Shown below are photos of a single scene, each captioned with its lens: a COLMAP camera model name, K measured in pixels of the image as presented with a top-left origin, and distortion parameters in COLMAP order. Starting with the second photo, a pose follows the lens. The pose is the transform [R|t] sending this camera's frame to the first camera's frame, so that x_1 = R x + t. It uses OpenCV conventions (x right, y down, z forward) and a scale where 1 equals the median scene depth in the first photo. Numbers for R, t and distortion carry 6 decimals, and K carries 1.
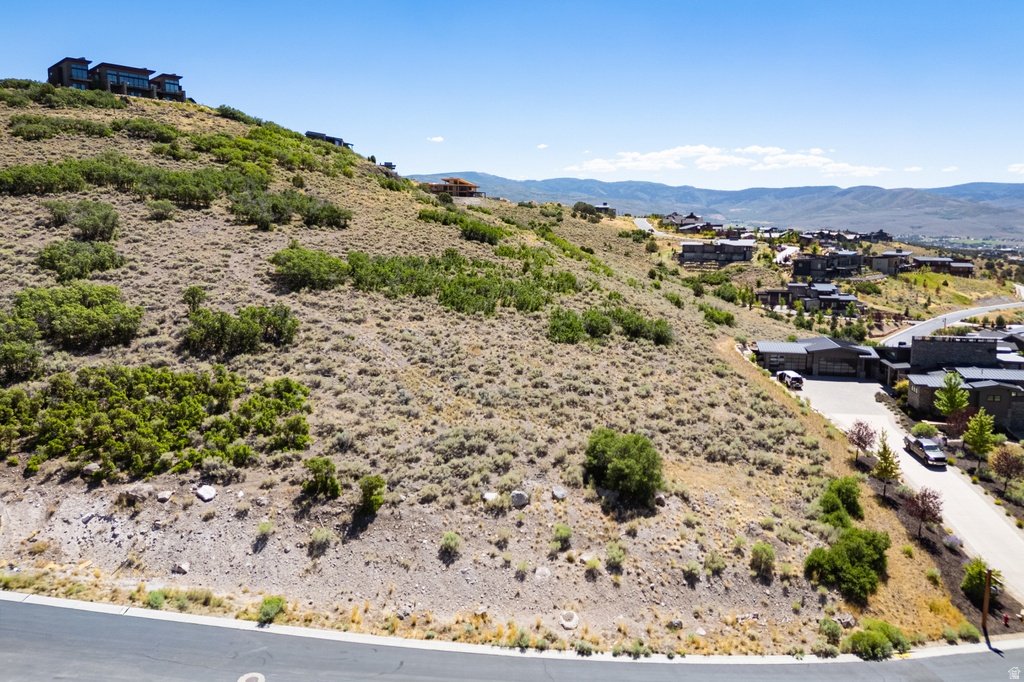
lens RADIAL K [[748.7, 0, 519.4], [0, 748.7, 314.0], [0, 0, 1]] dist [0.076069, -0.081366]
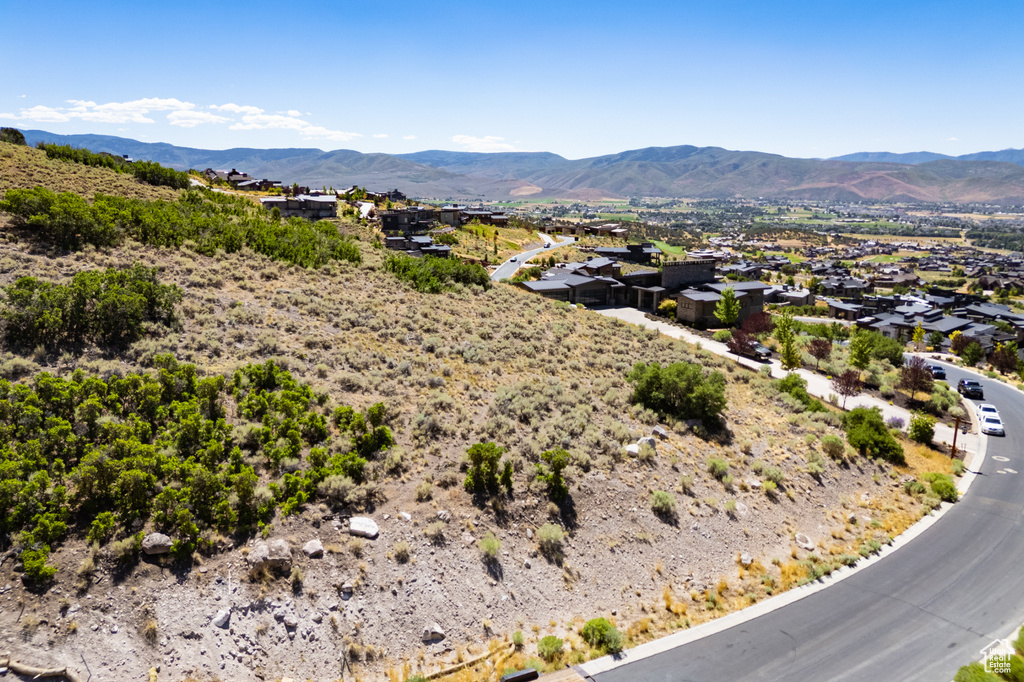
lens RADIAL K [[748.7, 0, 509.9], [0, 748.7, 335.2], [0, 0, 1]] dist [0.076069, -0.081366]
pose [[0.797868, -0.121195, 0.590524, -0.140064], [0.076629, 0.992026, 0.100063, 0.002263], [-0.597943, -0.034586, 0.800792, 0.081067]]
